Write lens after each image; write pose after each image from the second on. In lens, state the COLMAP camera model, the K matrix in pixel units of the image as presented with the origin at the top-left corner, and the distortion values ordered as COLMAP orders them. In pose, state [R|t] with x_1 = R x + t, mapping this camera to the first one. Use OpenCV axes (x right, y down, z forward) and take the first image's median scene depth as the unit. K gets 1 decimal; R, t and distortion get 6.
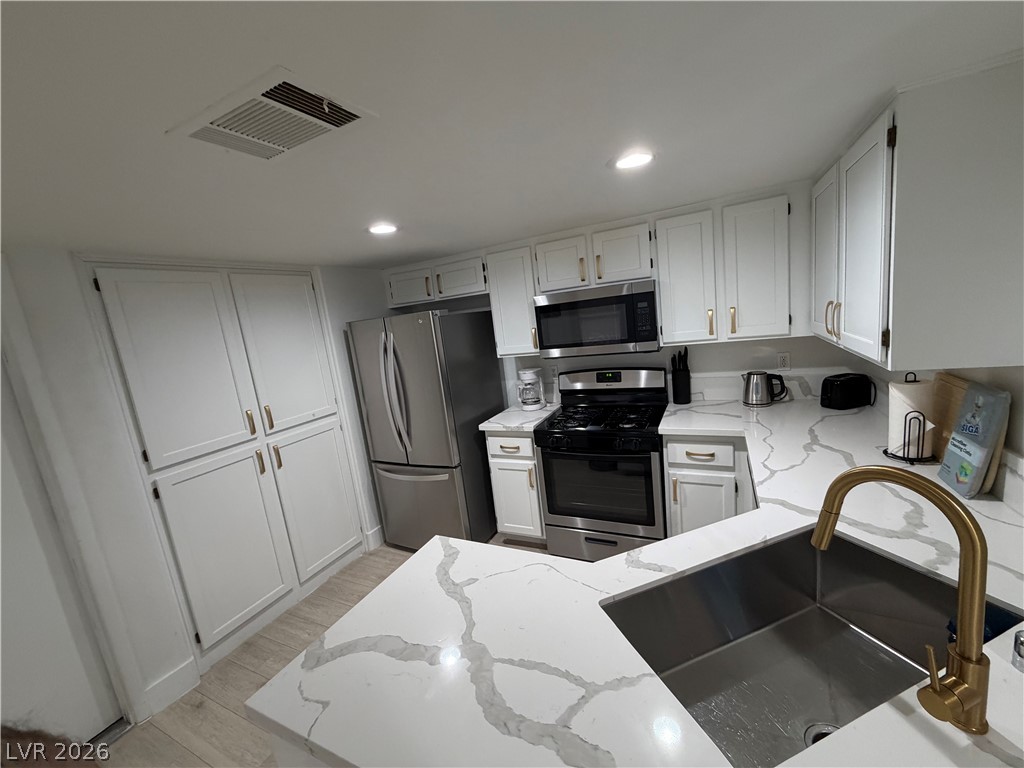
lens RADIAL K [[409.8, 0, 510.4], [0, 409.8, 384.5], [0, 0, 1]] dist [0.000990, 0.000412]
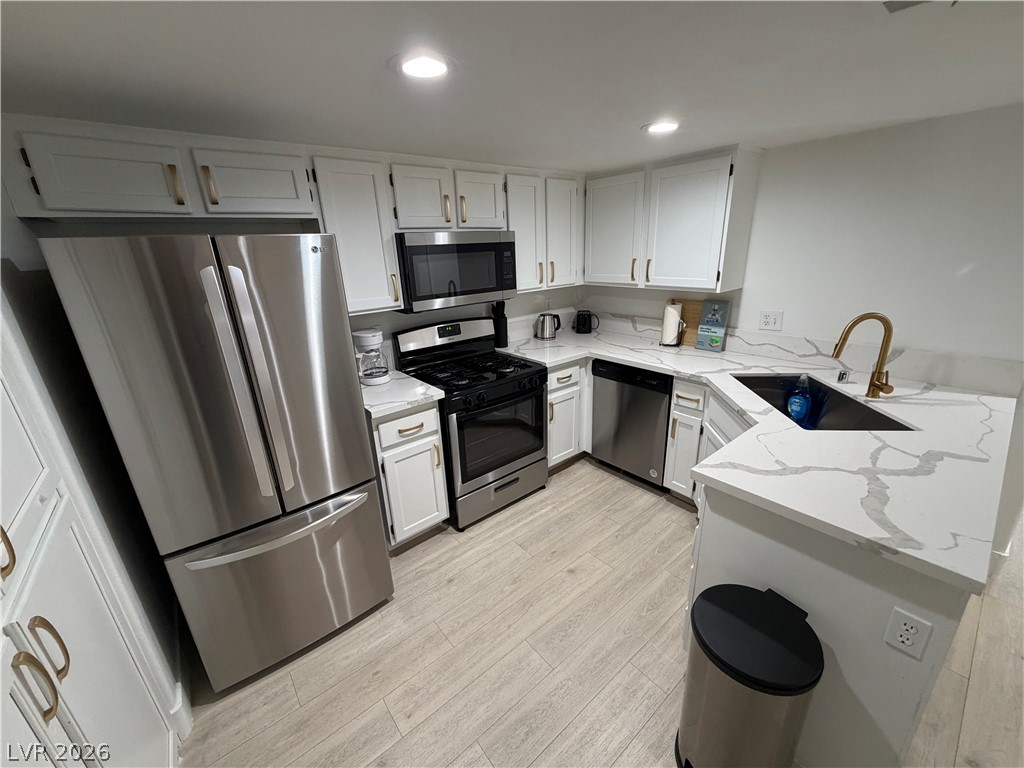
lens RADIAL K [[409.8, 0, 511.0], [0, 409.8, 385.0], [0, 0, 1]] dist [0.000990, 0.000412]
pose [[0.412554, -0.194047, 0.890025, -0.706174], [0.143008, 0.978729, 0.147098, -0.017267], [-0.899638, 0.066595, 0.431529, 0.570033]]
